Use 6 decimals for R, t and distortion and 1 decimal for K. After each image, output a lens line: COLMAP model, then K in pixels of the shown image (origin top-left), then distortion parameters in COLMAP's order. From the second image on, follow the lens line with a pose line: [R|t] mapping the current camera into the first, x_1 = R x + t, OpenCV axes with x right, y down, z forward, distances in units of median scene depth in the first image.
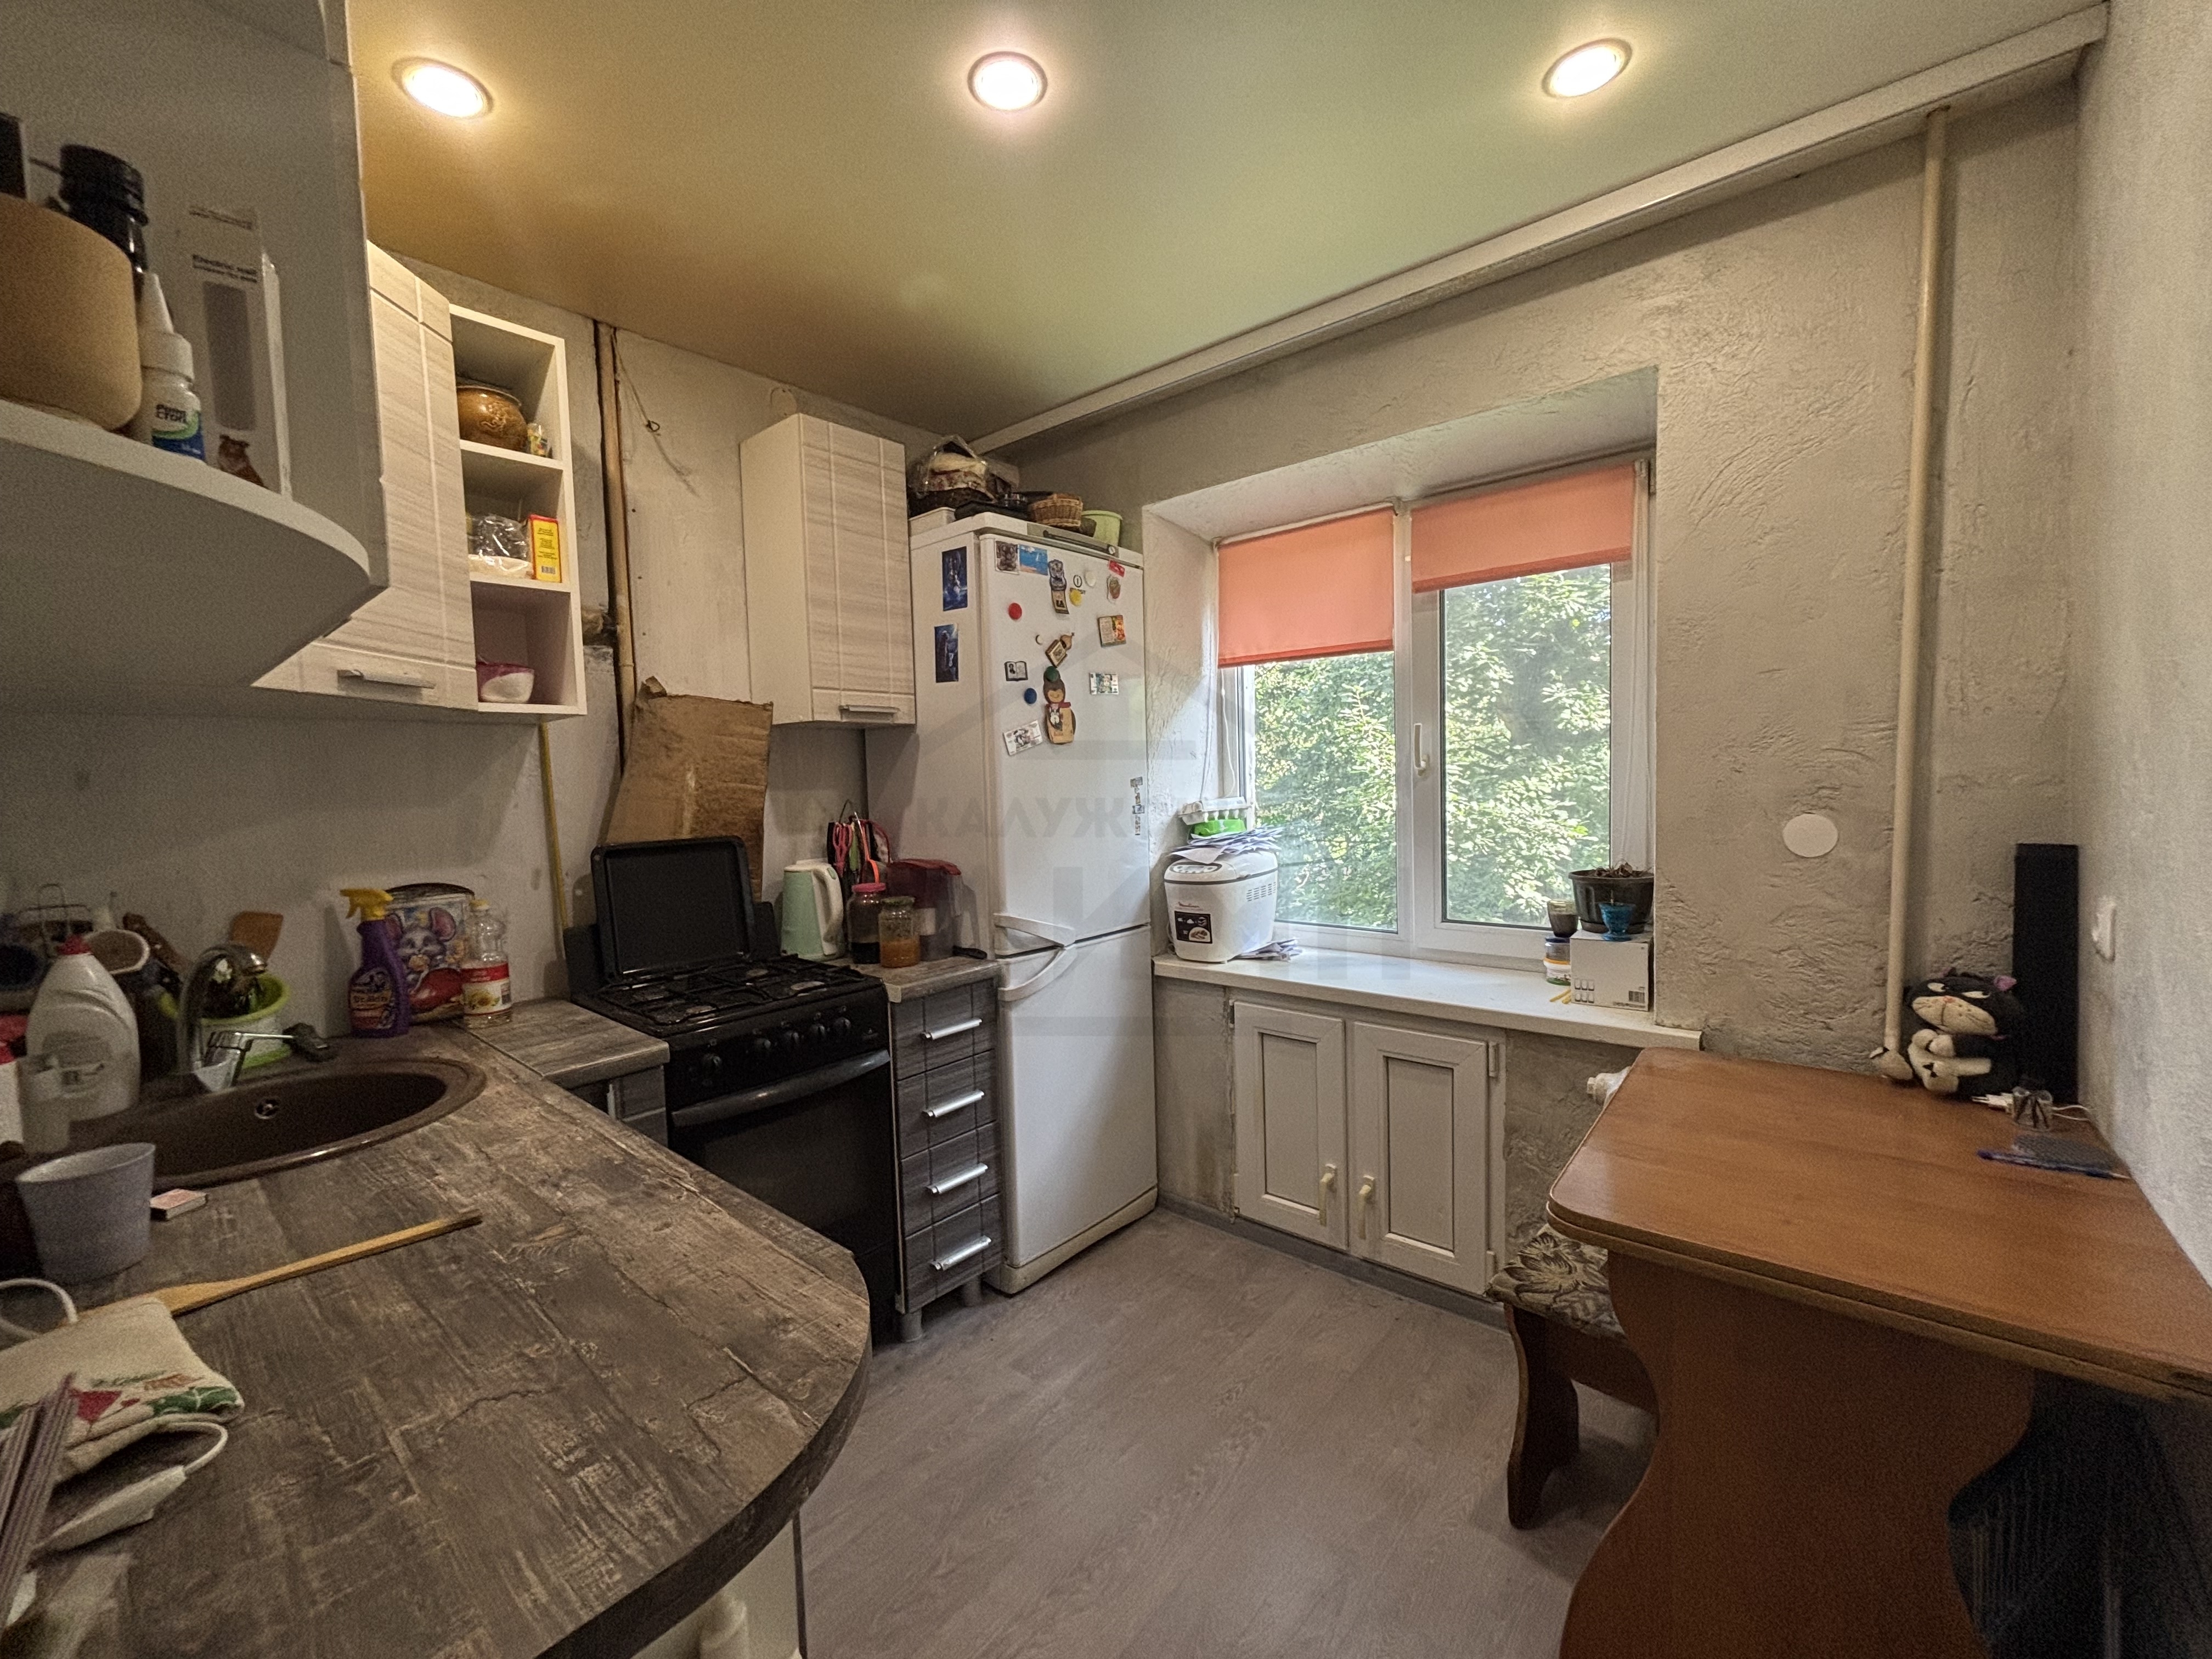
lens RADIAL K [[894.7, 0, 1099.3], [0, 894.7, 831.8], [0, 0, 1]] dist [-0.004120, 0.001573]
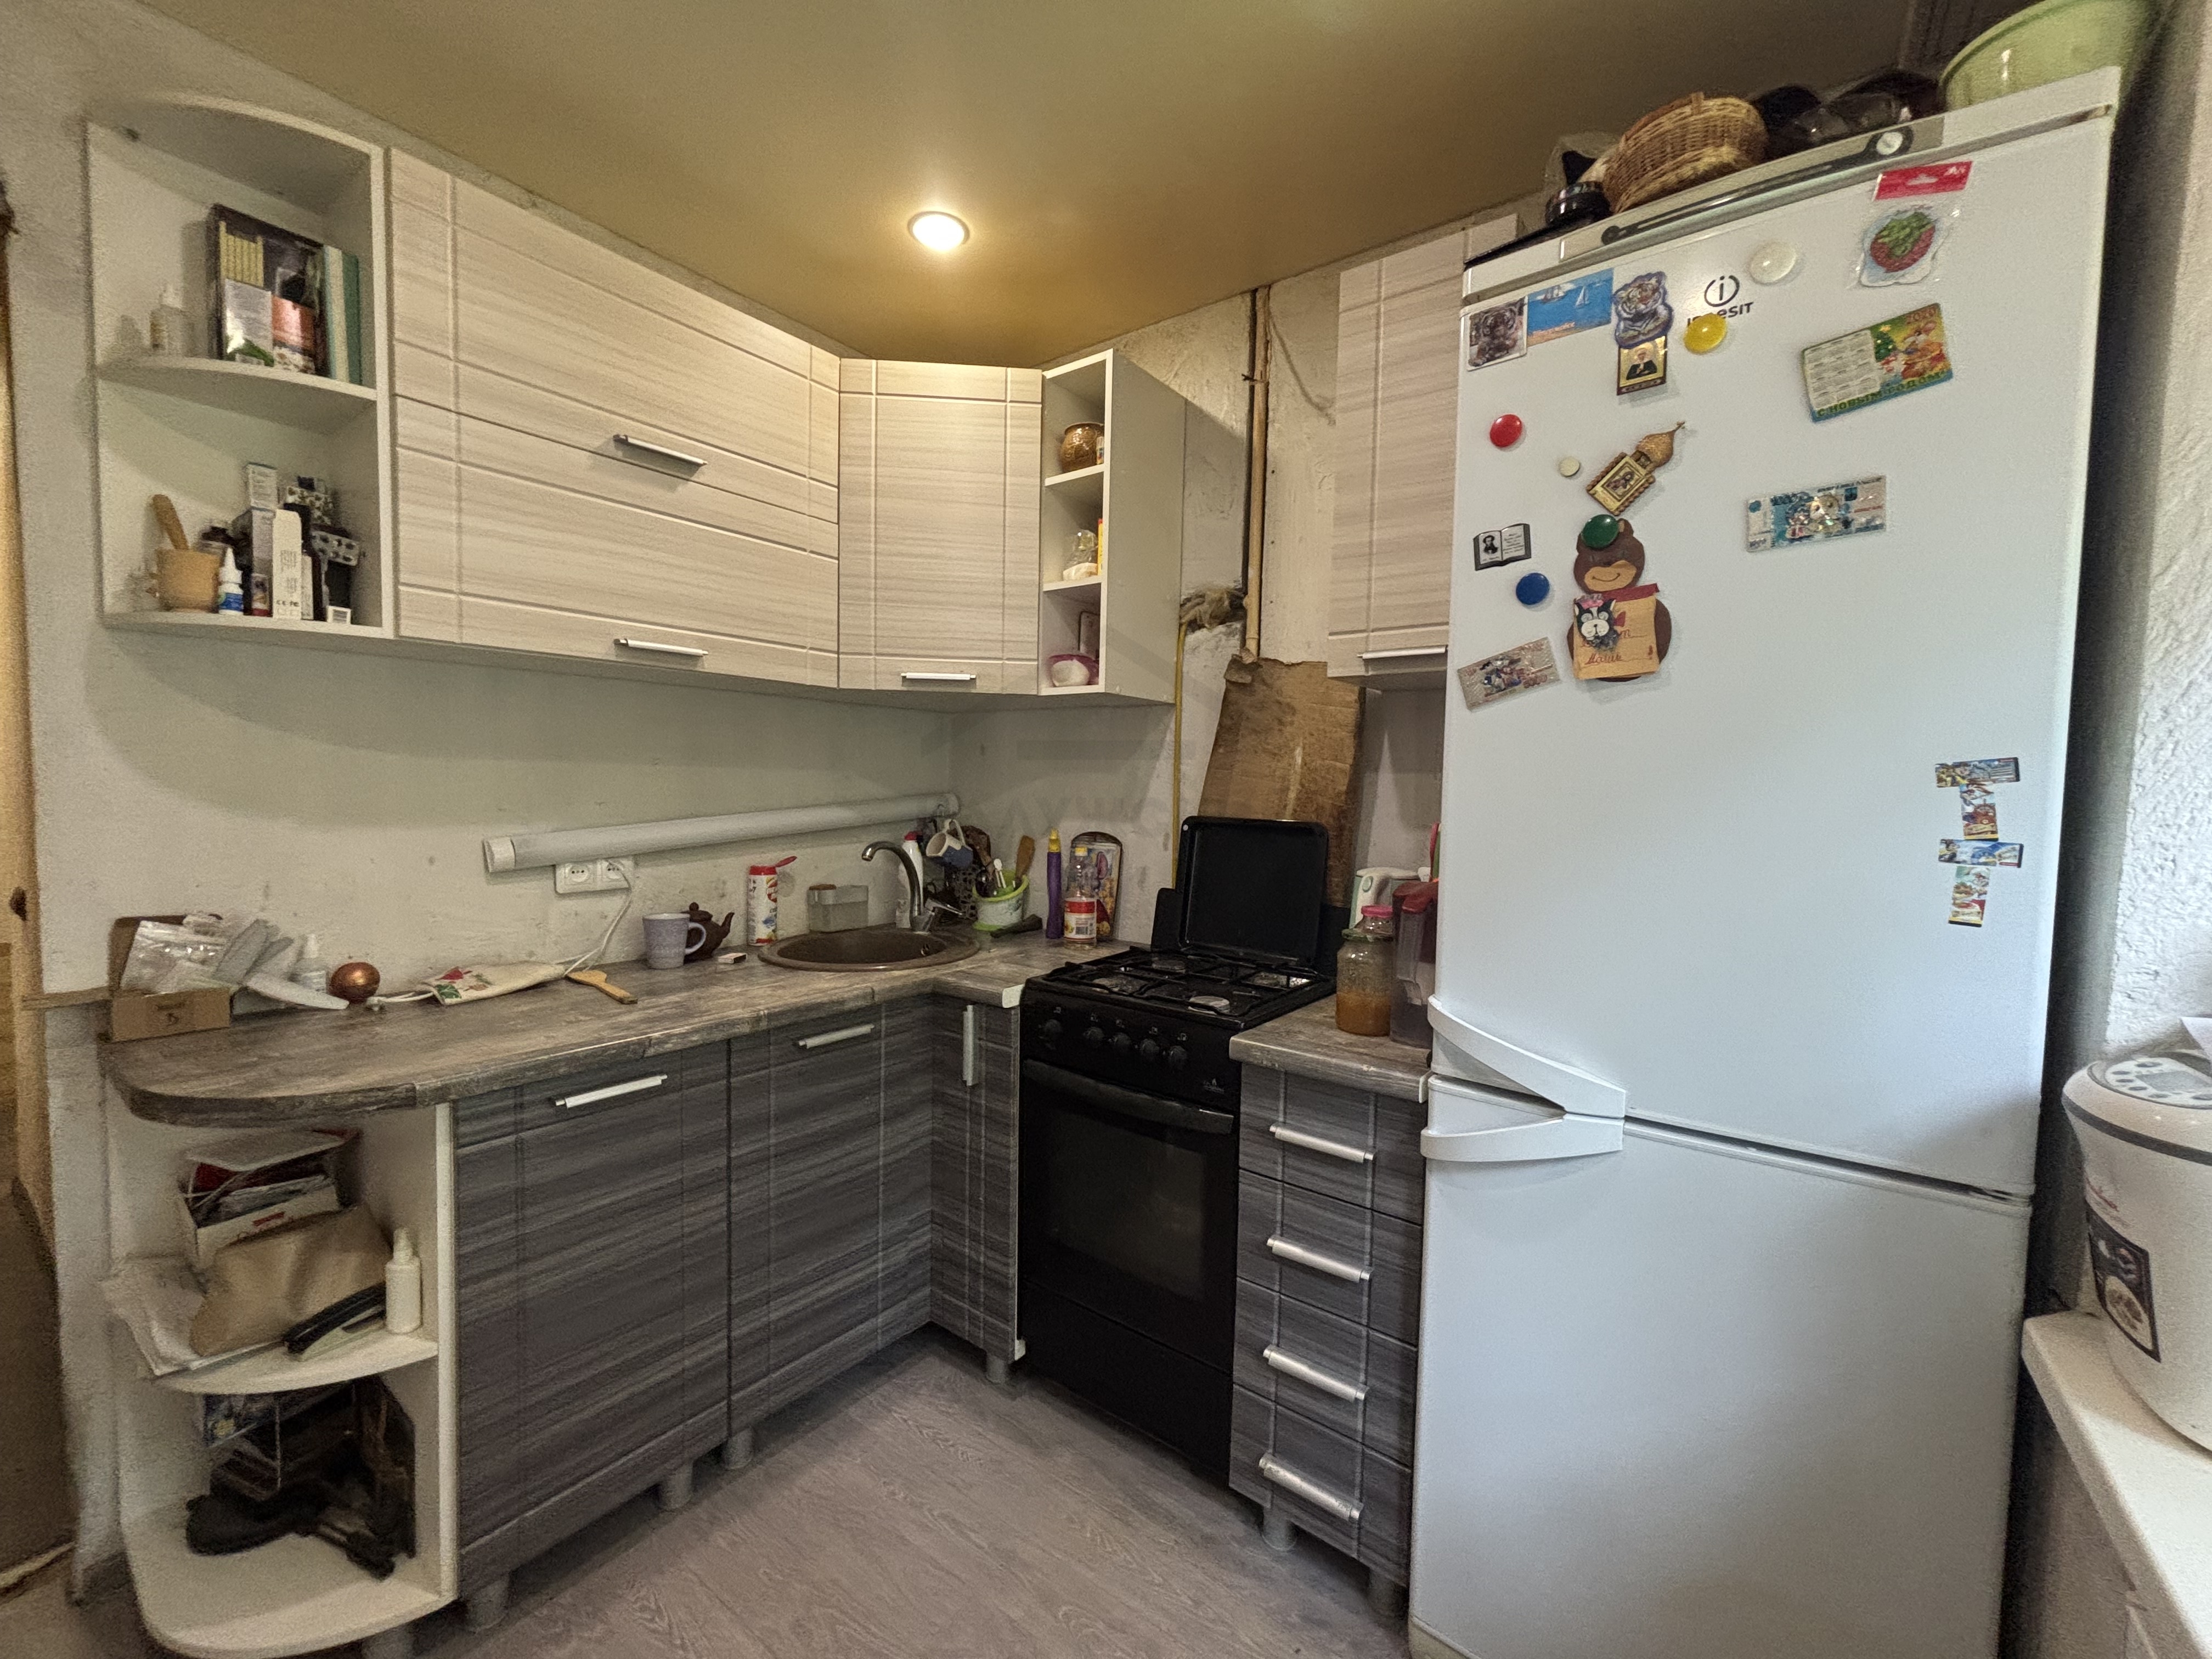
lens RADIAL K [[894.7, 0, 1100.7], [0, 894.7, 829.6], [0, 0, 1]] dist [-0.004120, 0.001573]
pose [[0.061468, 0.082699, -0.994677, 0.425611], [-0.084672, 0.993401, 0.077360, -0.037395], [0.994511, 0.079466, 0.068065, 0.746527]]
